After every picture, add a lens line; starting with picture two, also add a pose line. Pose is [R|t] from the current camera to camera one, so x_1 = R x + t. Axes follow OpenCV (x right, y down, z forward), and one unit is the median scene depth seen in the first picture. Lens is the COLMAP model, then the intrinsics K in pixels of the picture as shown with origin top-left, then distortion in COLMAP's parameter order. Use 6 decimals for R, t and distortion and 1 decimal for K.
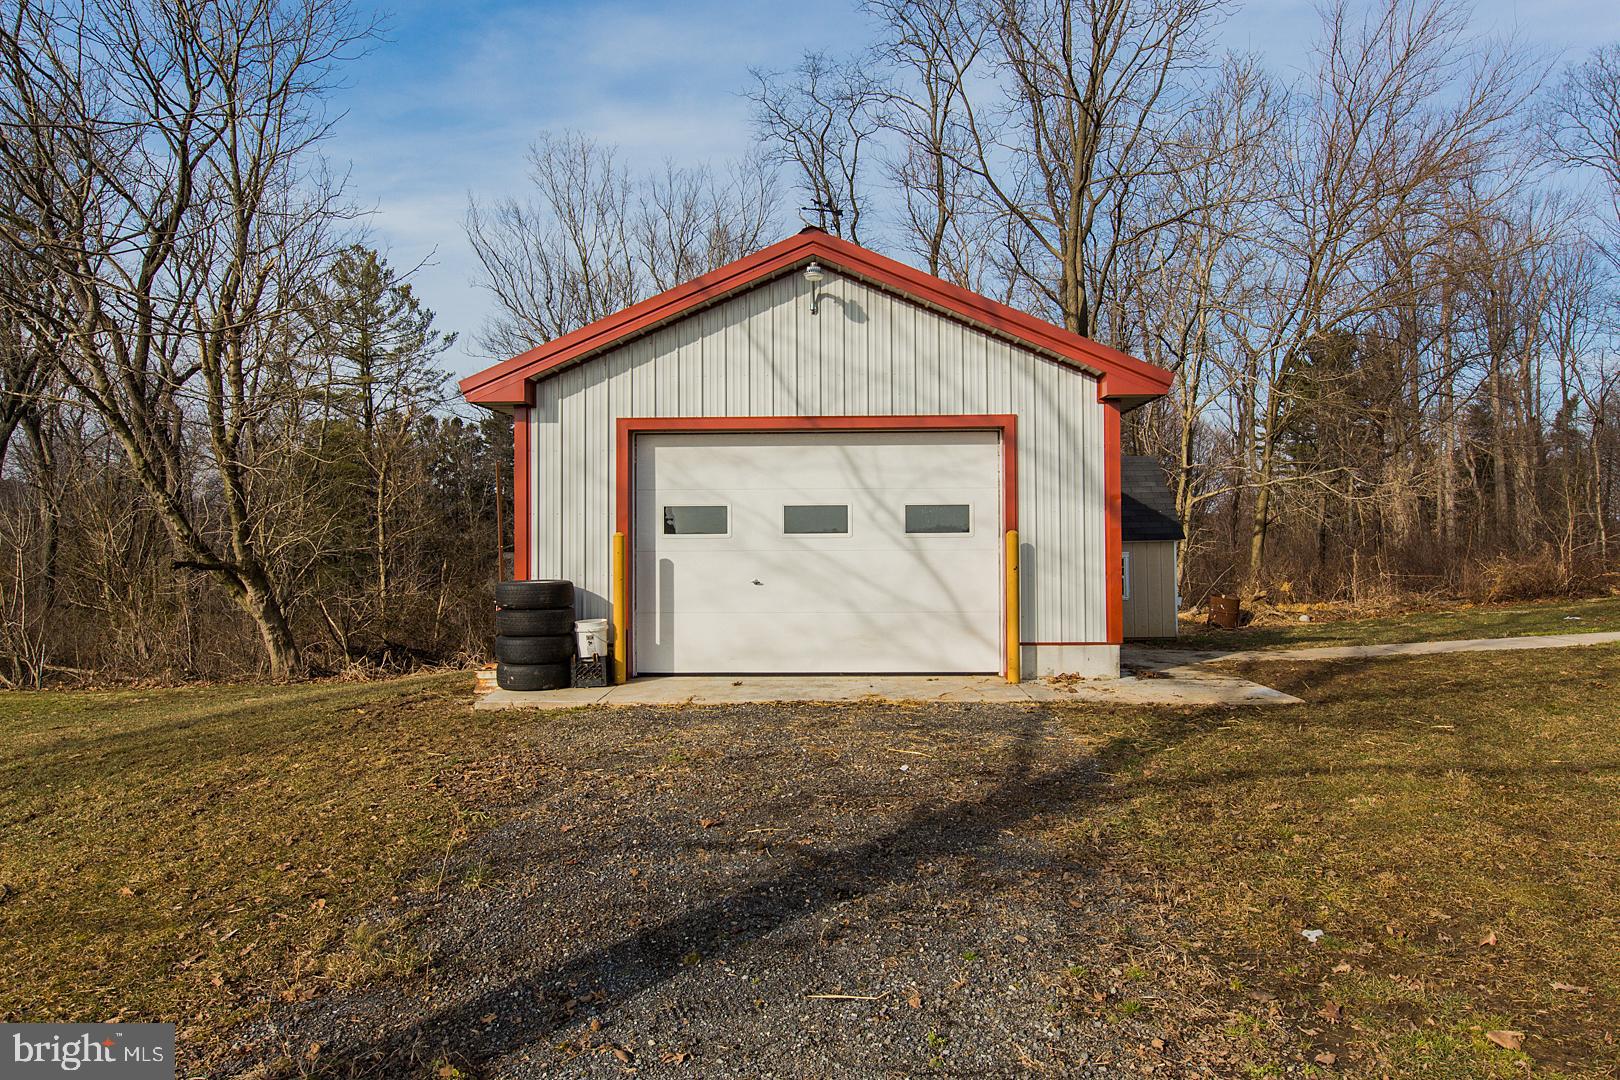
lens RADIAL K [[1035.3, 0, 850.3], [0, 1035.3, 530.0], [0, 0, 1]] dist [-0.002166, -0.000550]
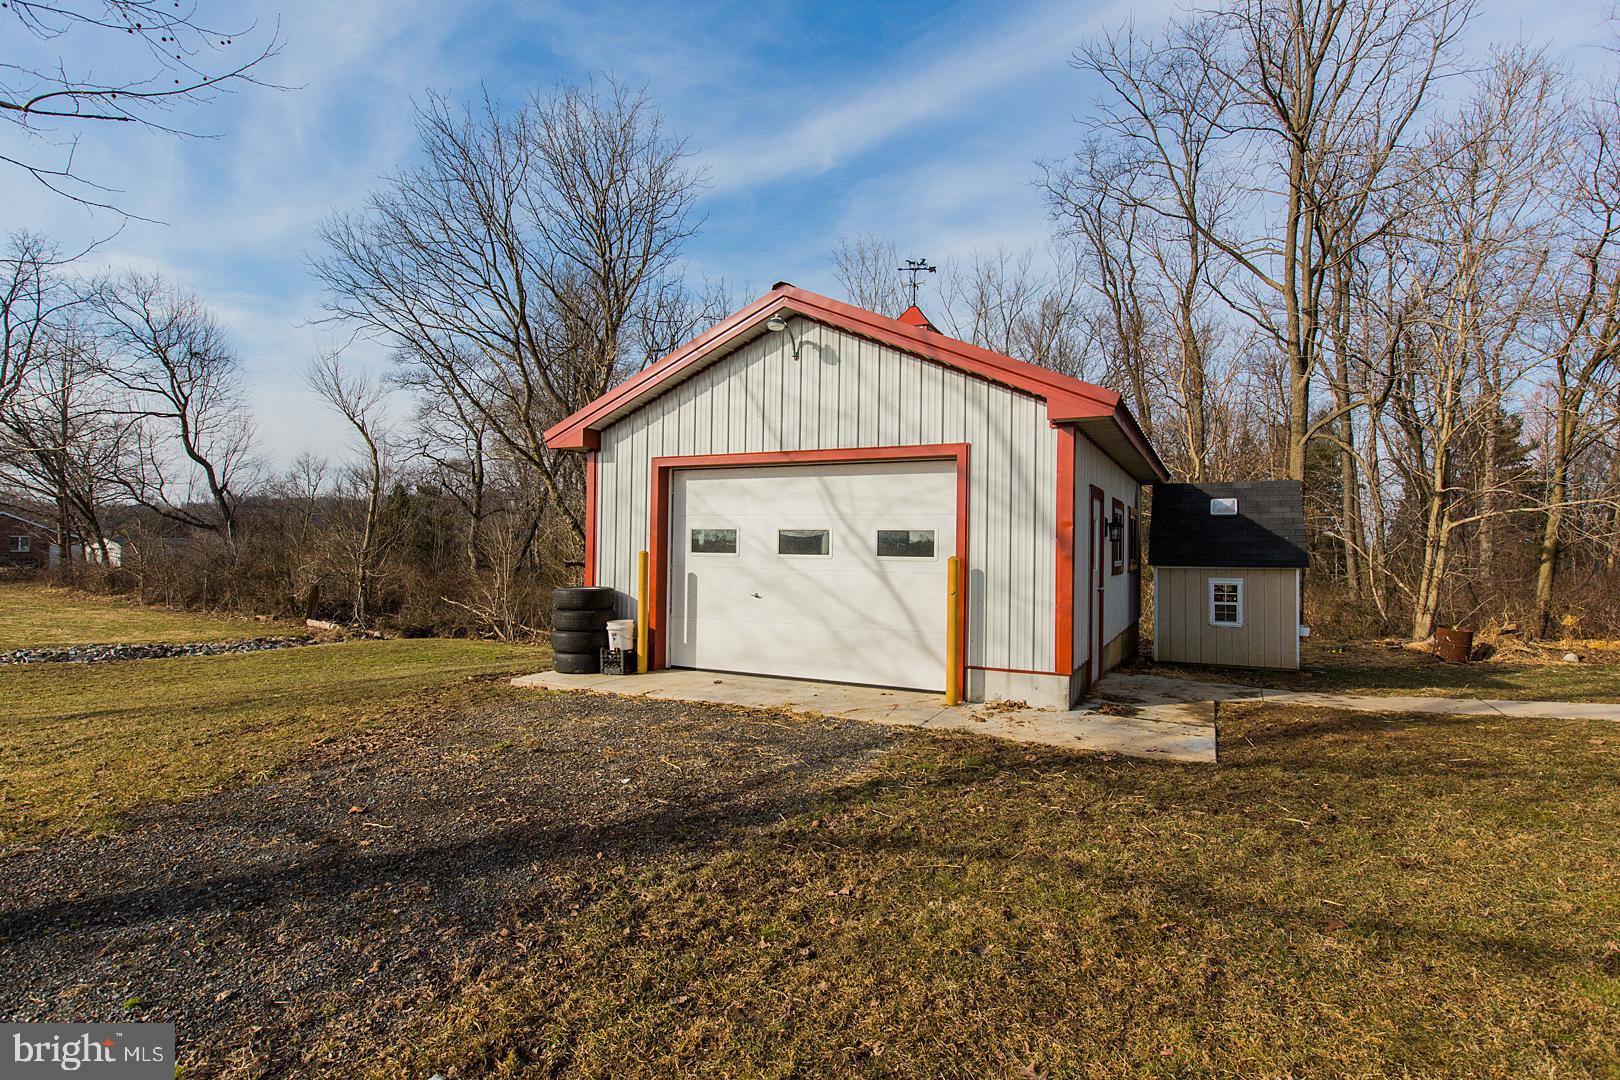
lens RADIAL K [[815.1, 0, 816.8], [0, 815.1, 547.3], [0, 0, 1]] dist [-0.003213, 0.000418]
pose [[0.906902, 0.017806, -0.420965, 0.358741], [-0.016674, 0.999841, 0.006368, -0.011020], [0.421011, 0.001244, 0.907055, 0.203705]]
